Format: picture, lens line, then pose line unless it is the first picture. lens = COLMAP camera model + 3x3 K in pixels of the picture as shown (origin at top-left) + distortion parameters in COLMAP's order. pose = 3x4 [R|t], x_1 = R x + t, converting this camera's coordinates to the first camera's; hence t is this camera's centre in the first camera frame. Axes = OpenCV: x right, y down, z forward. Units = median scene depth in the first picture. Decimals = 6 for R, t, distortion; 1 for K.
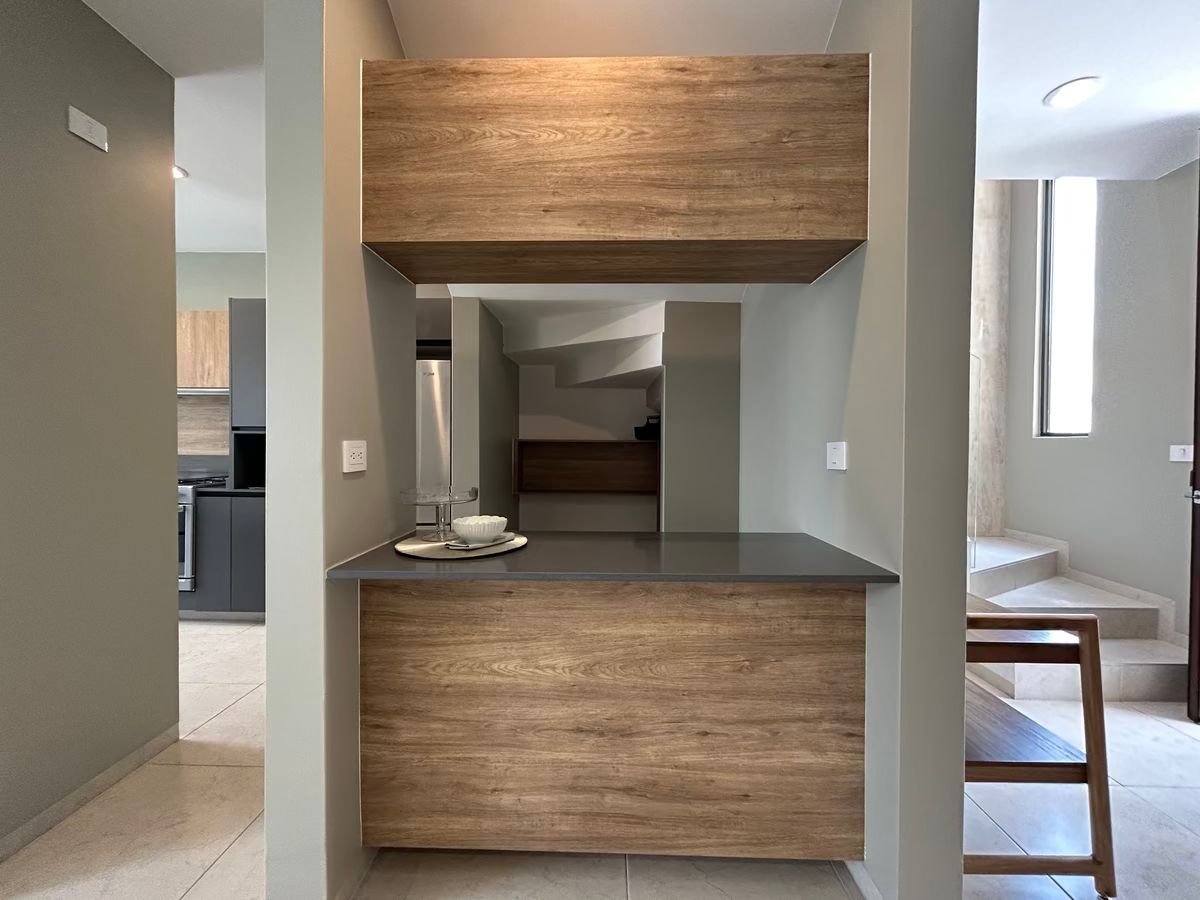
lens RADIAL K [[479.1, 0, 600.0], [0, 479.1, 450.0], [0, 0, 1]] dist [0.001567, 0.000166]
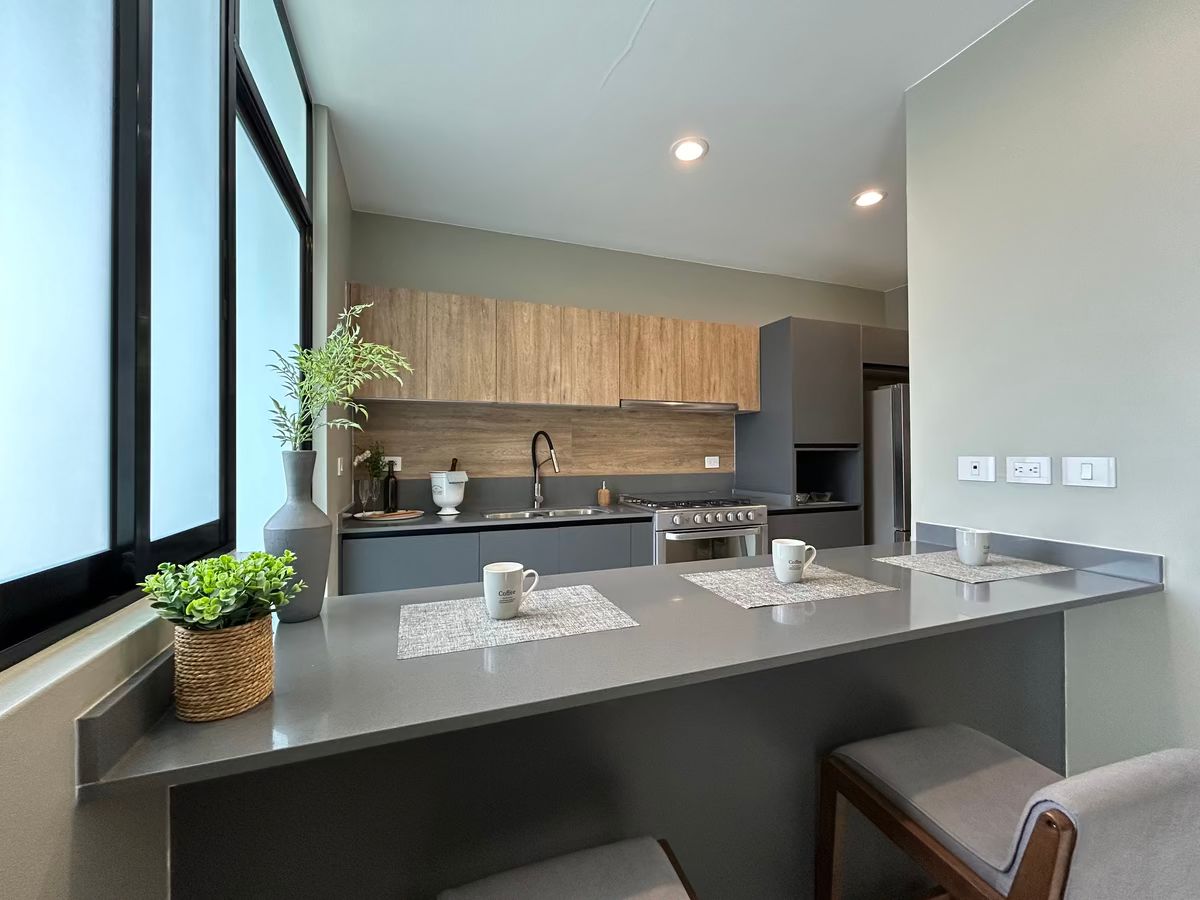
lens RADIAL K [[479.1, 0, 600.0], [0, 479.1, 450.0], [0, 0, 1]] dist [0.001567, 0.000166]
pose [[0.930277, -0.012410, 0.366647, -1.382862], [0.020218, 0.999643, -0.017464, -0.023974], [-0.366299, 0.023660, 0.930196, 0.197468]]
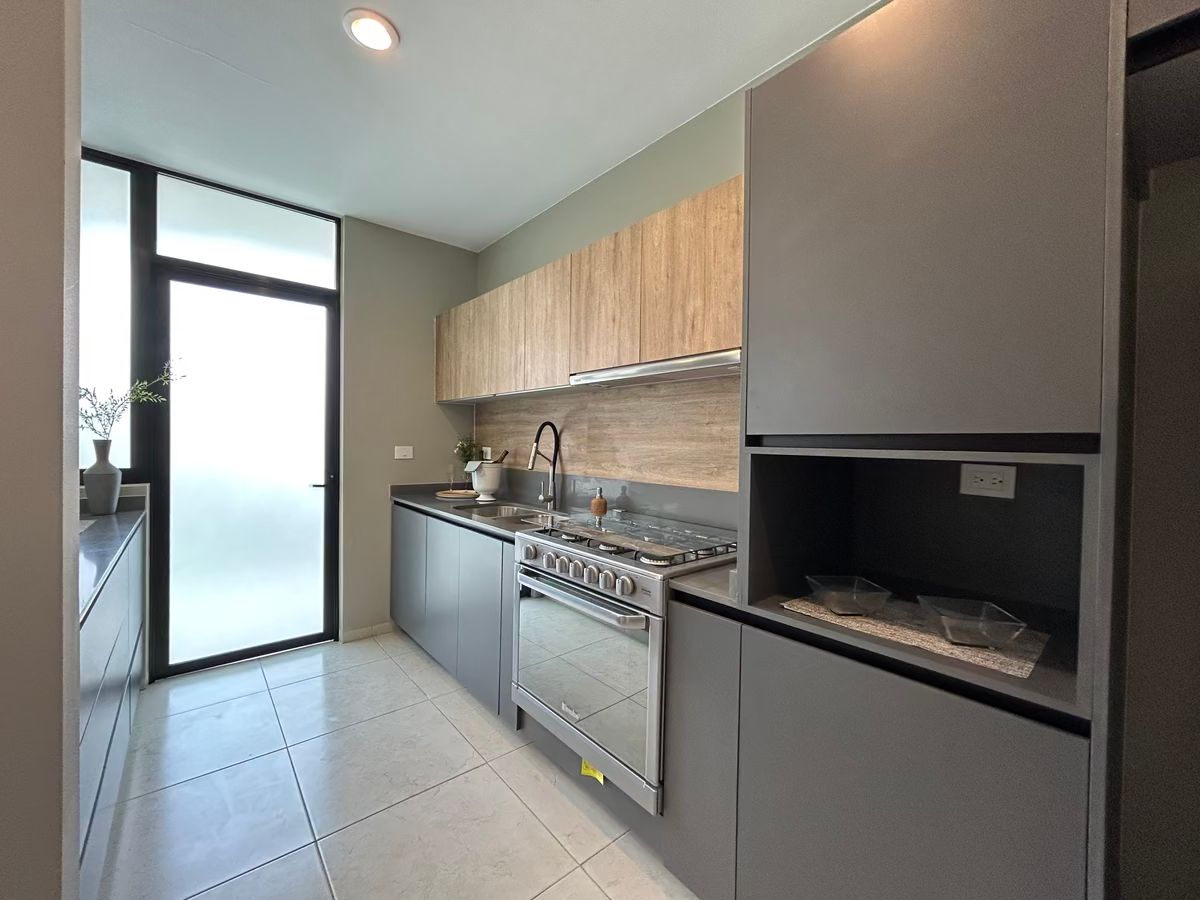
lens RADIAL K [[479.1, 0, 600.0], [0, 479.1, 450.0], [0, 0, 1]] dist [0.001567, 0.000166]
pose [[0.665494, 0.012836, -0.746293, -0.517693], [-0.021234, 0.999773, -0.001740, -0.031524], [0.746101, 0.017004, 0.665615, 0.612491]]
